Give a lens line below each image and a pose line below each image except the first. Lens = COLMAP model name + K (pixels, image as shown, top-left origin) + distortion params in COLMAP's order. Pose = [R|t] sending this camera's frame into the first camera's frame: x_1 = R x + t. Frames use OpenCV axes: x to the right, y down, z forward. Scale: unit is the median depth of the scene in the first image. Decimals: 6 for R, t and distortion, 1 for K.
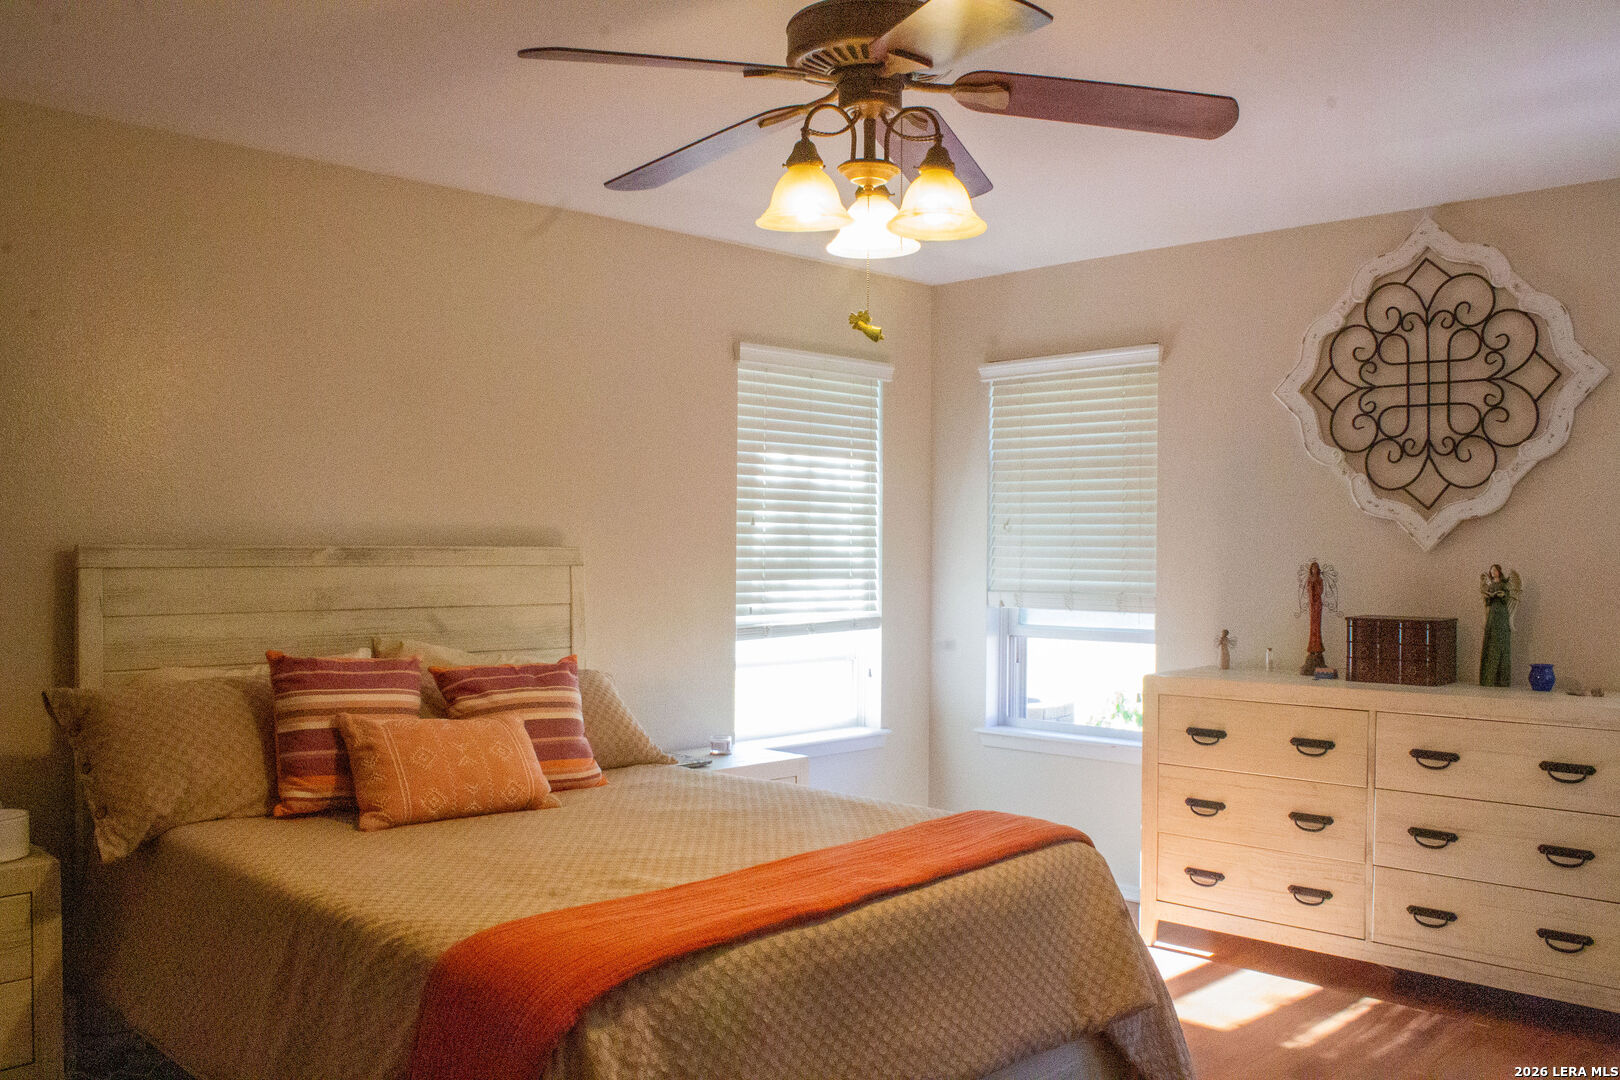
lens RADIAL K [[1383.9, 0, 805.9], [0, 1383.9, 534.7], [0, 0, 1]] dist [-0.074770, 0.011249]
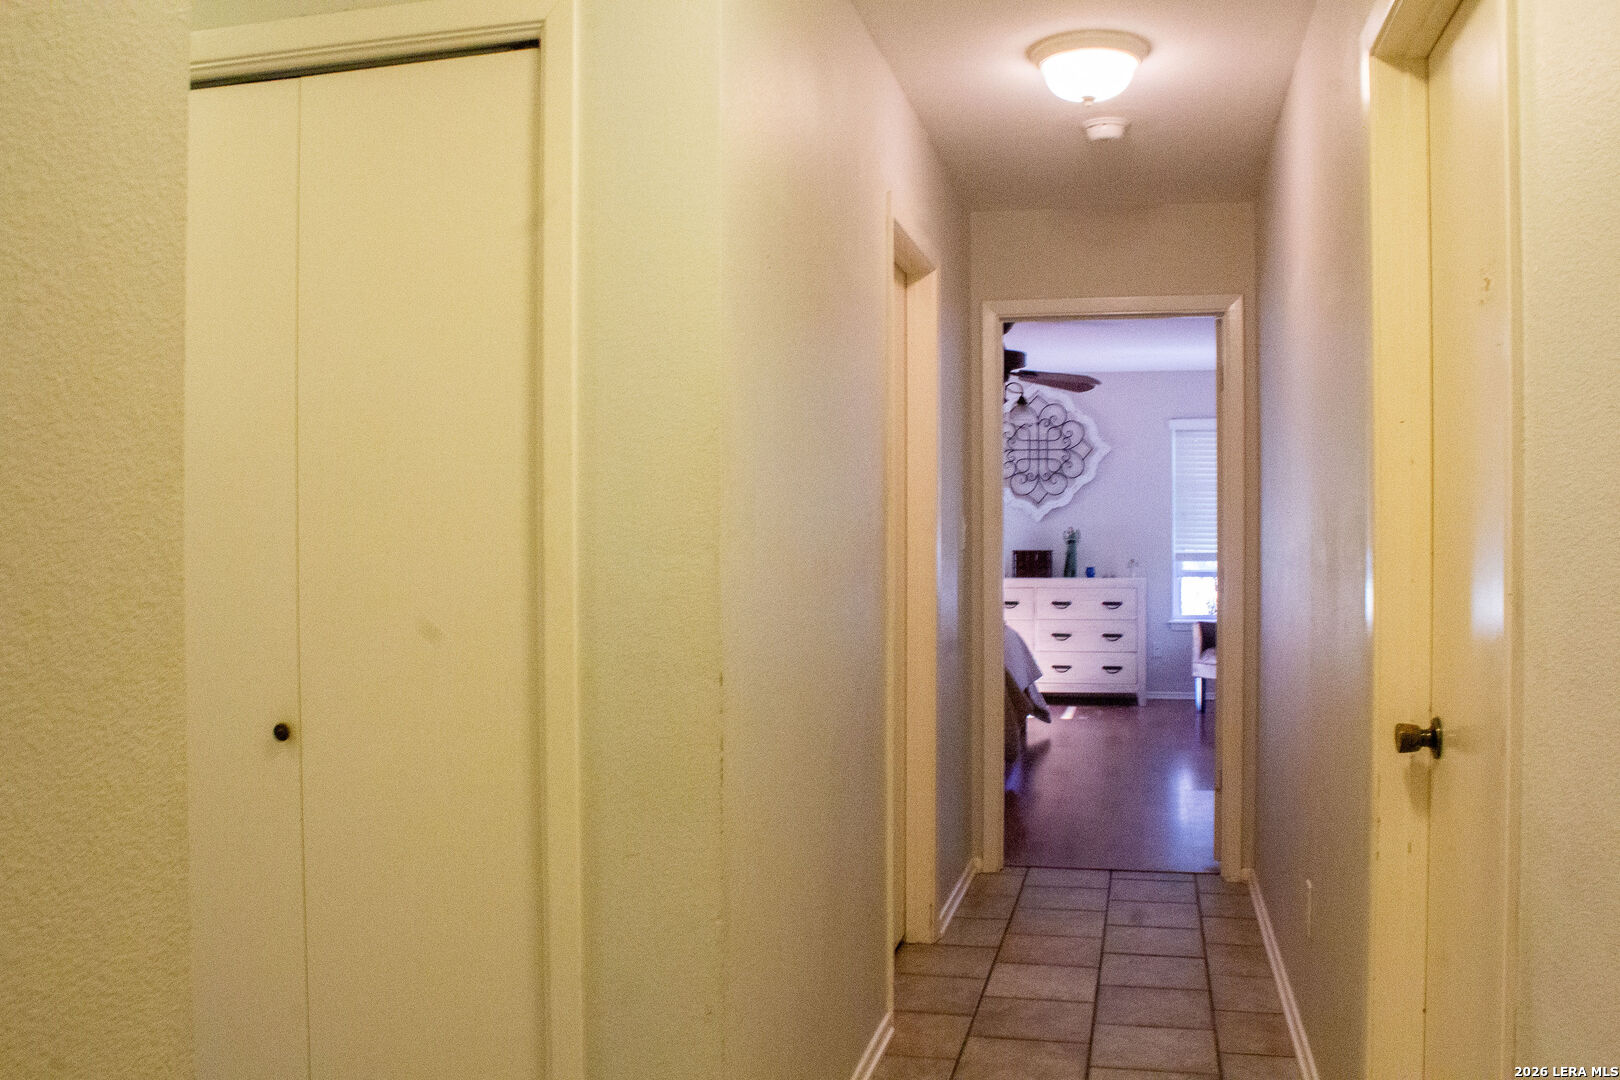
lens RADIAL K [[1383.9, 0, 813.2], [0, 1383.9, 542.0], [0, 0, 1]] dist [-0.074770, 0.011249]
pose [[0.854358, -0.013195, 0.519518, -1.126192], [0.003706, 0.999807, 0.019298, -0.000416], [-0.519672, -0.014562, 0.854242, -0.838159]]
